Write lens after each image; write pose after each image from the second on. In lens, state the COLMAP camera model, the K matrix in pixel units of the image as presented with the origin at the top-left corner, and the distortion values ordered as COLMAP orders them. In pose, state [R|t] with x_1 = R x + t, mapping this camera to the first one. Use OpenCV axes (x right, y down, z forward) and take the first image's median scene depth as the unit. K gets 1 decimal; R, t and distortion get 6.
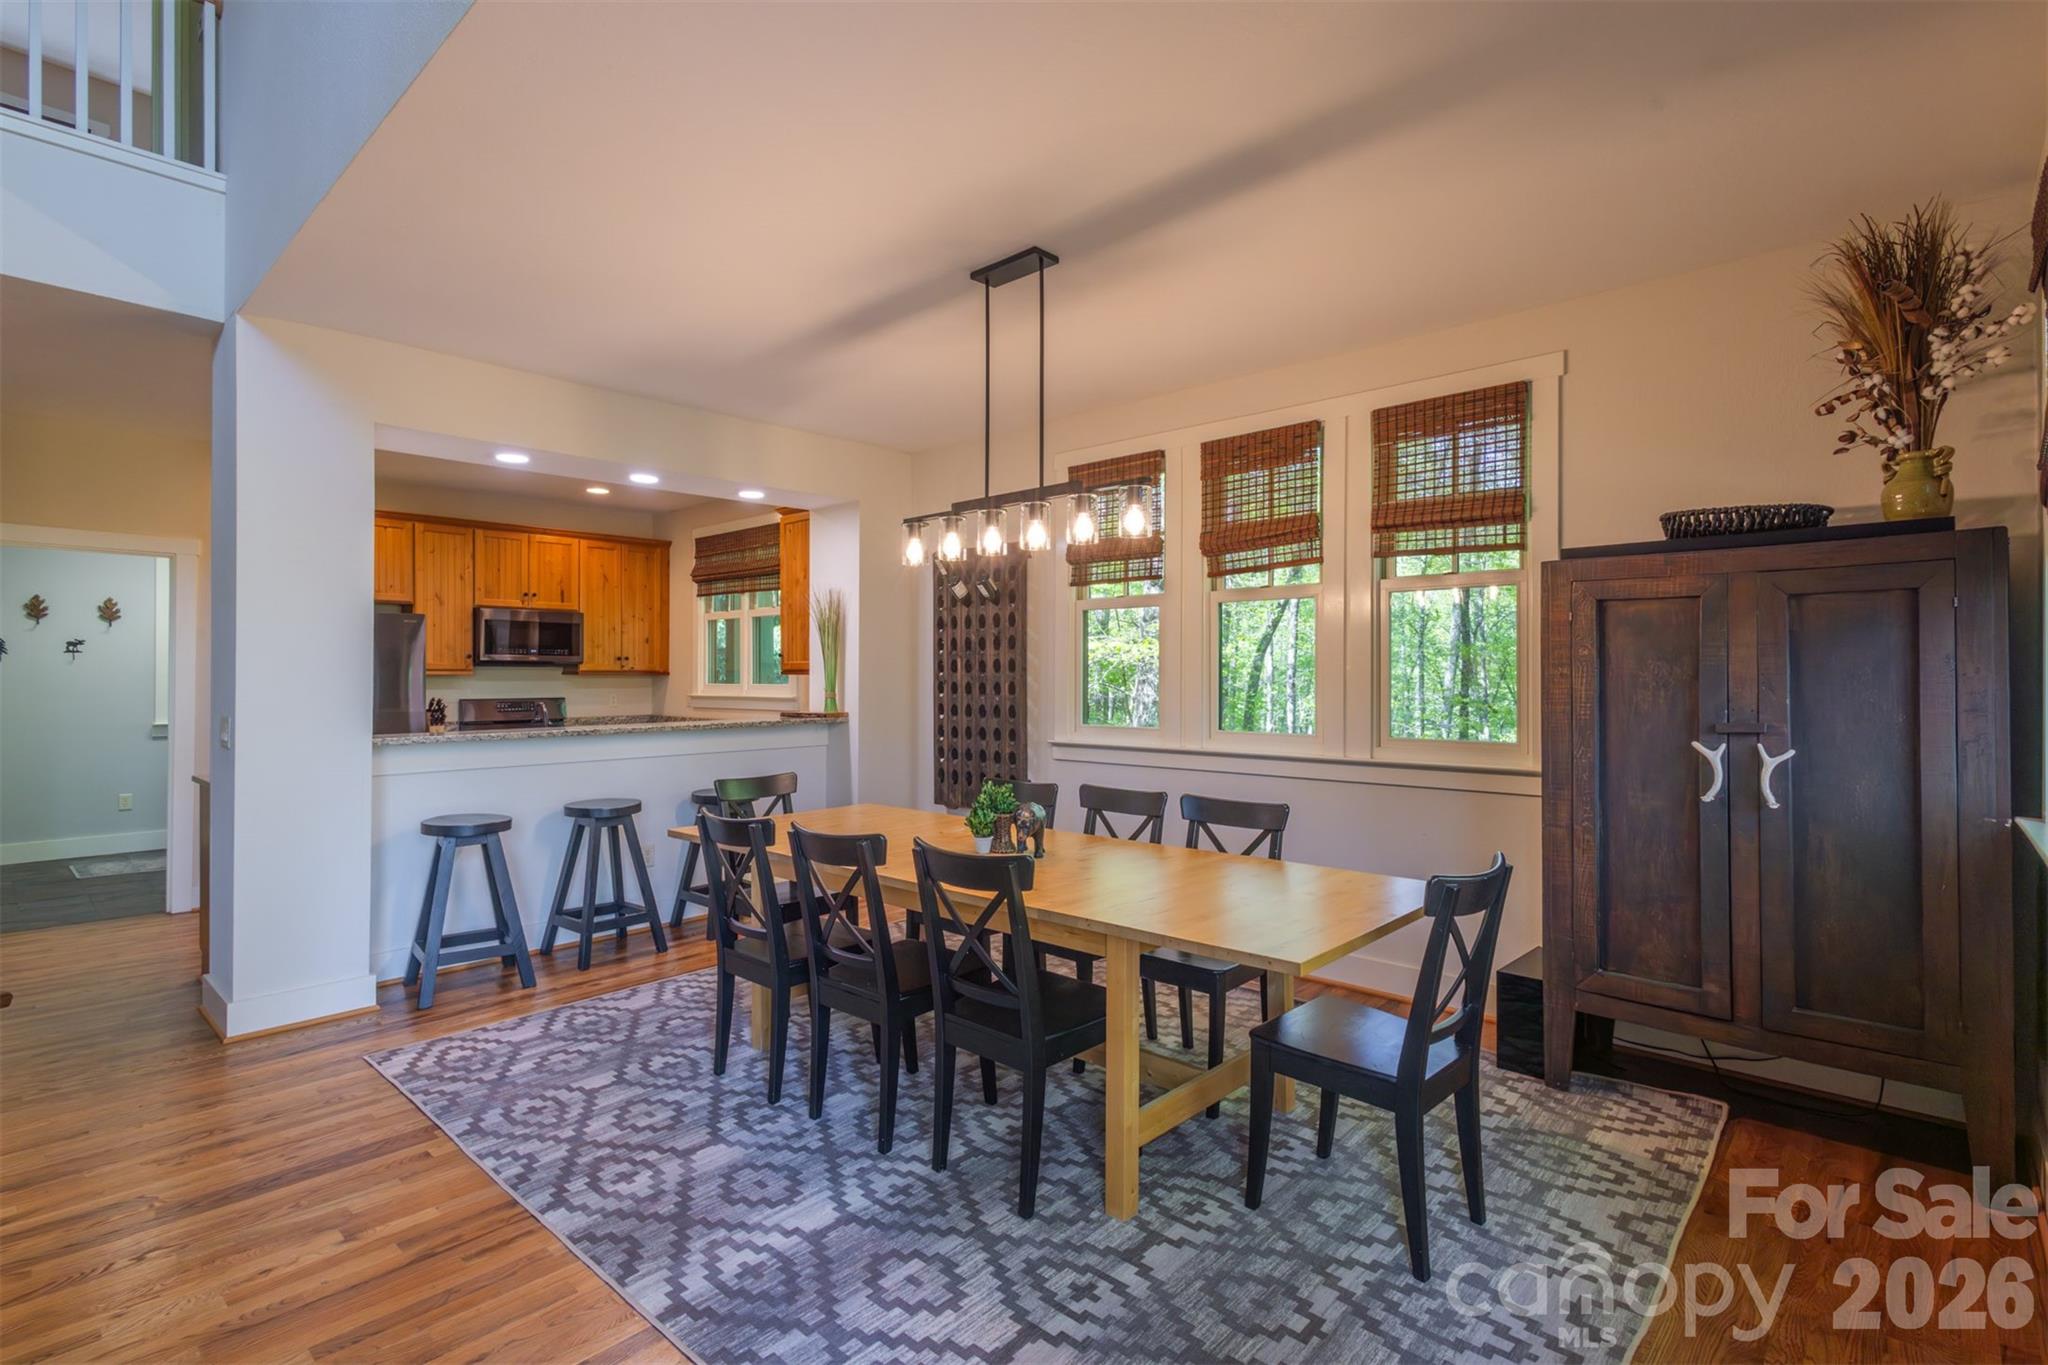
lens RADIAL K [[971.5, 0, 1014.0], [0, 971.5, 675.2], [0, 0, 1]] dist [0.011134, 0.001113]
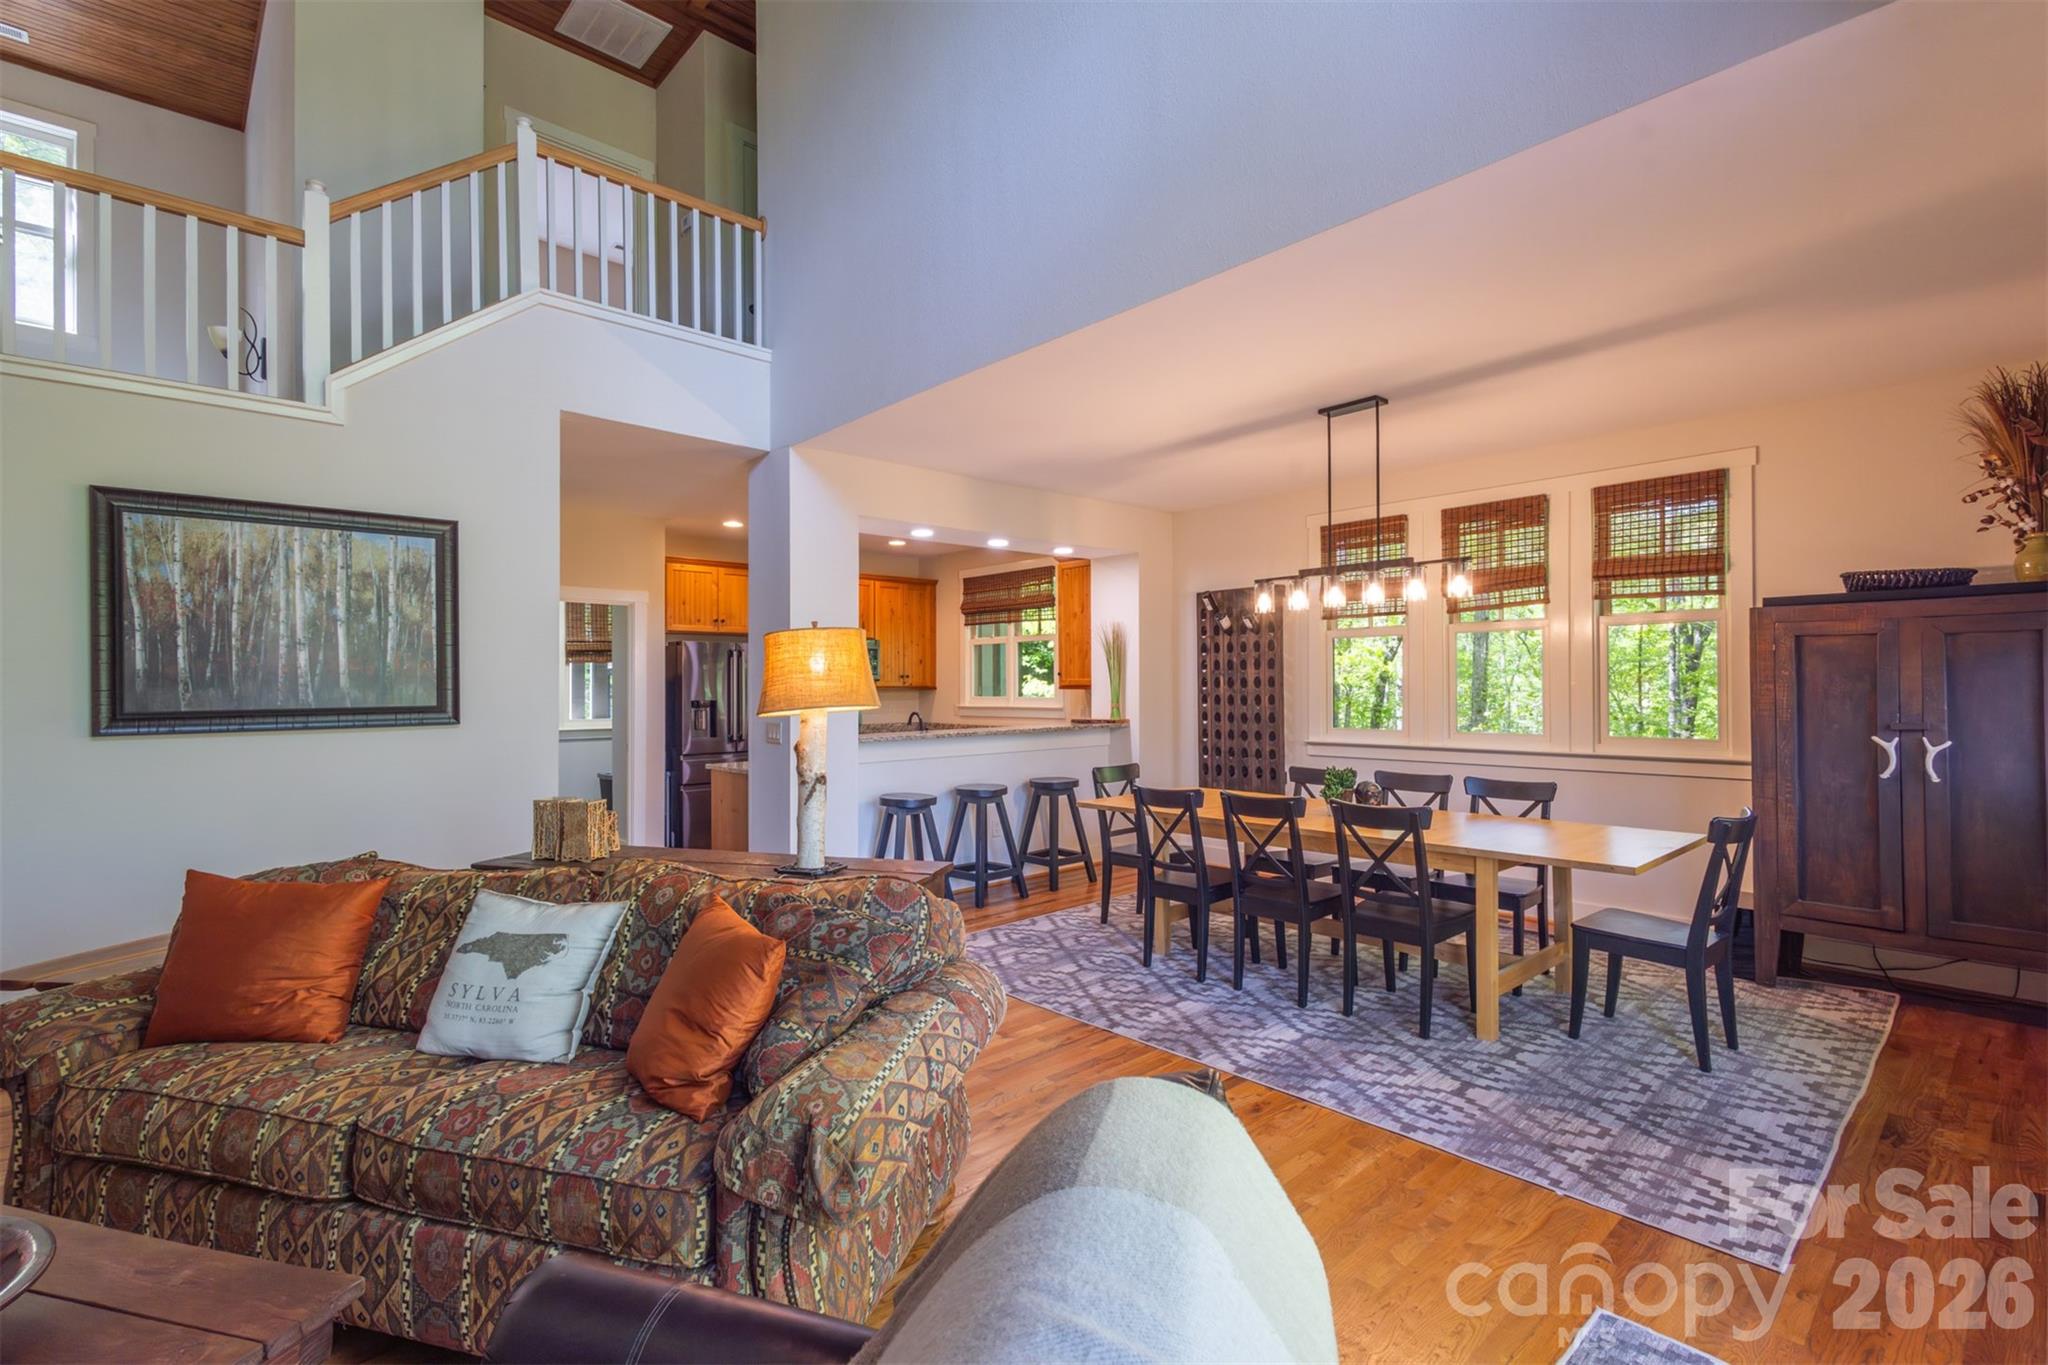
lens RADIAL K [[936.4, 0, 1024.0], [0, 936.4, 682.5], [0, 0, 1]] dist [0.010696, -0.001592]
pose [[0.996654, -0.005267, -0.081562, -0.370296], [0.004930, 0.999978, -0.004334, -0.009015], [0.081583, 0.003918, 0.996659, -0.410468]]
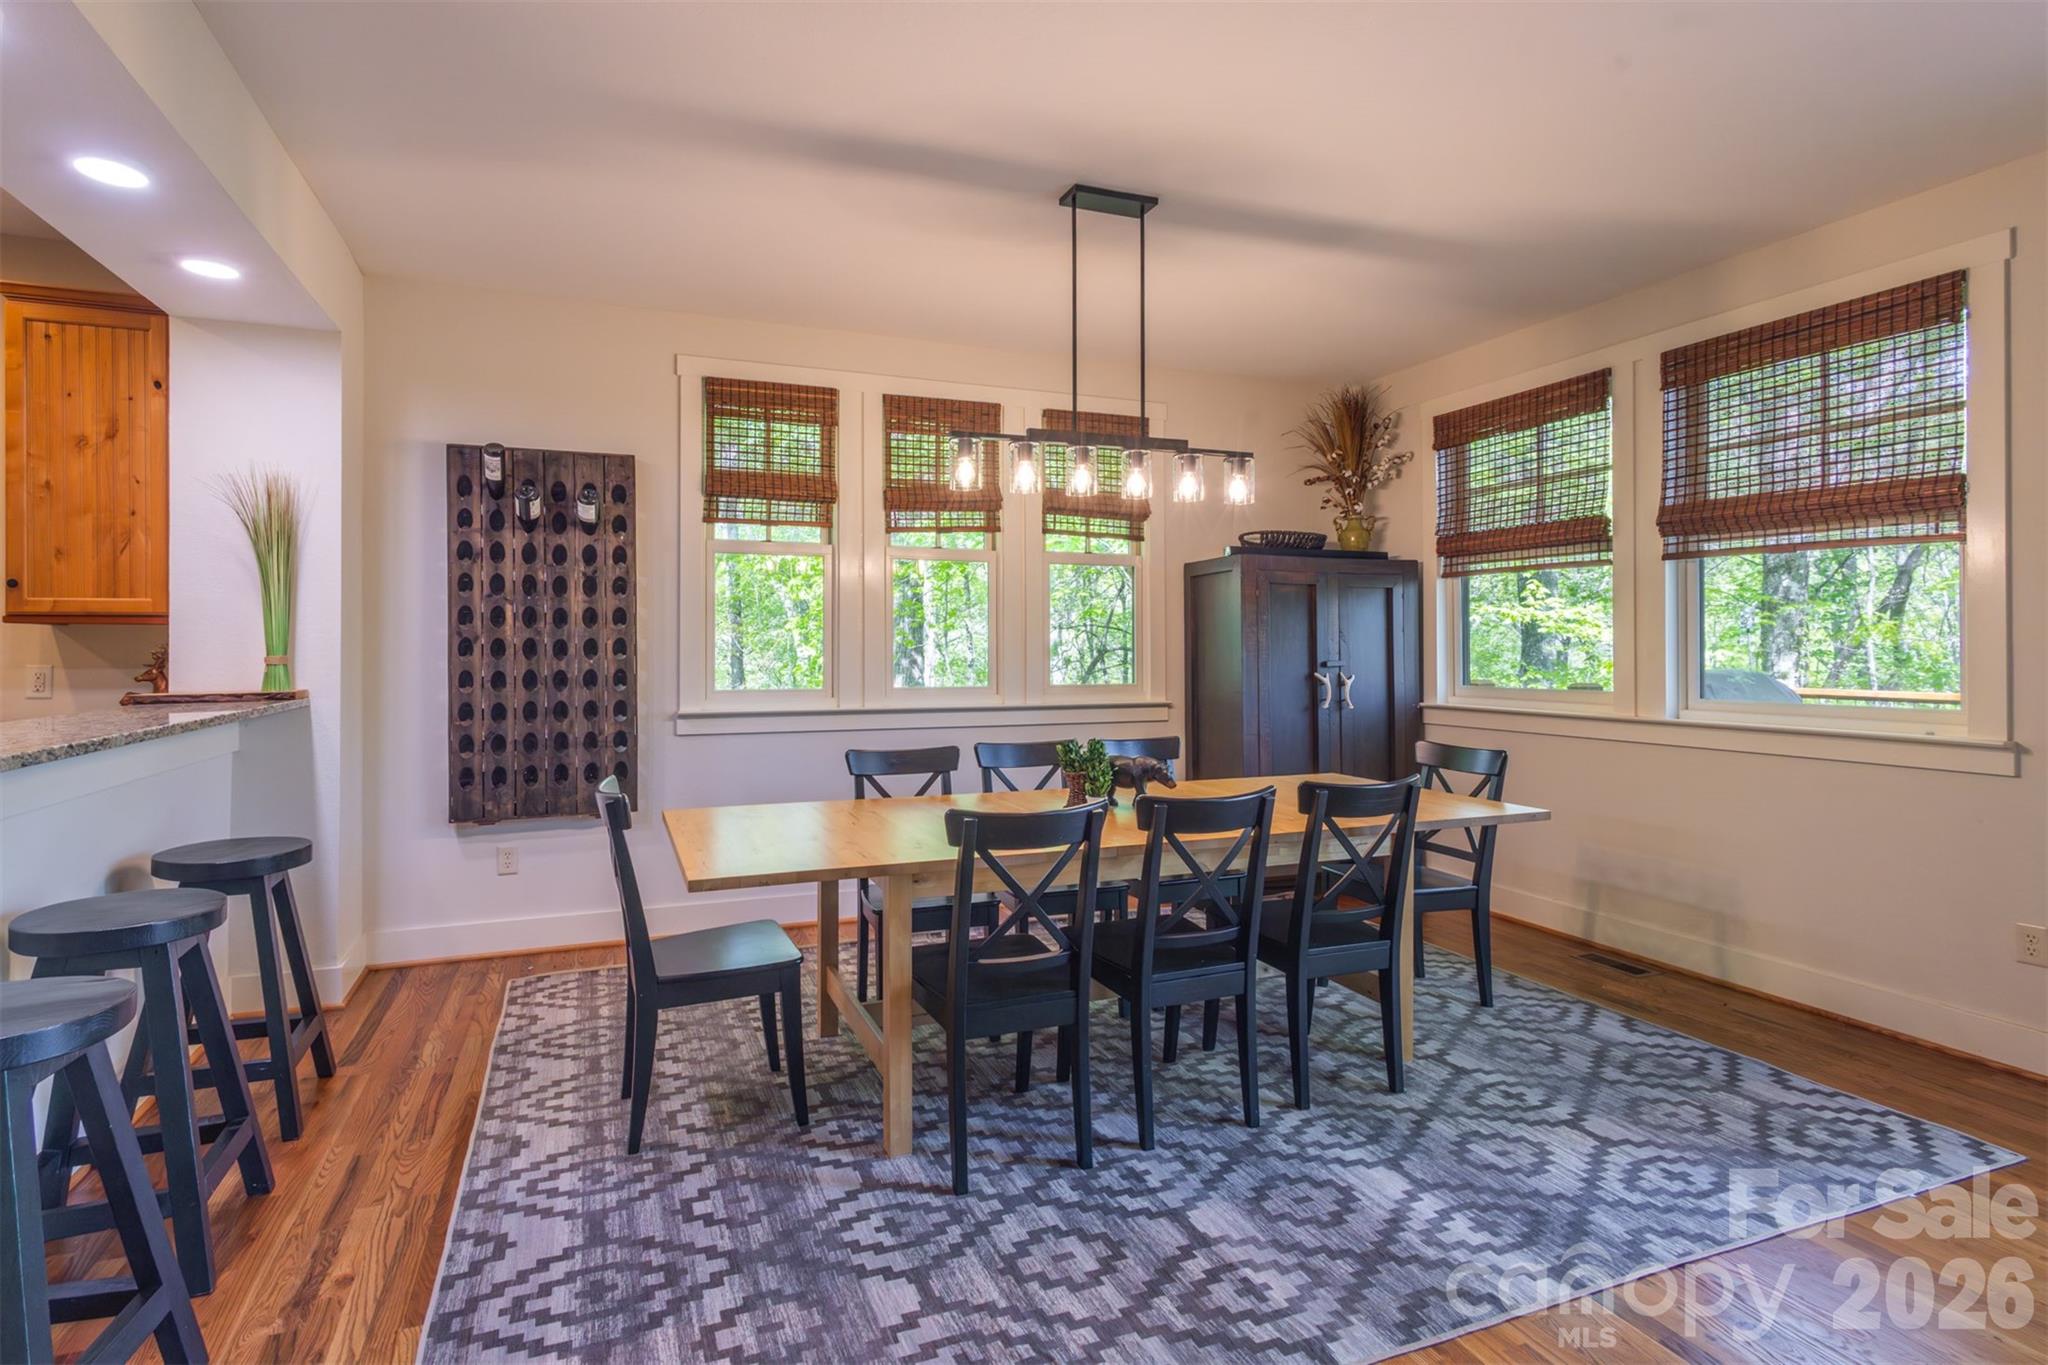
lens RADIAL K [[987.0, 0, 962.7], [0, 987.0, 644.1], [0, 0, 1]] dist [0.013502, -0.002115]
pose [[0.452518, 0.004850, 0.891742, -0.932322], [0.000077, 0.999985, -0.005478, 0.024941], [-0.891755, 0.002547, 0.452511, 0.682085]]
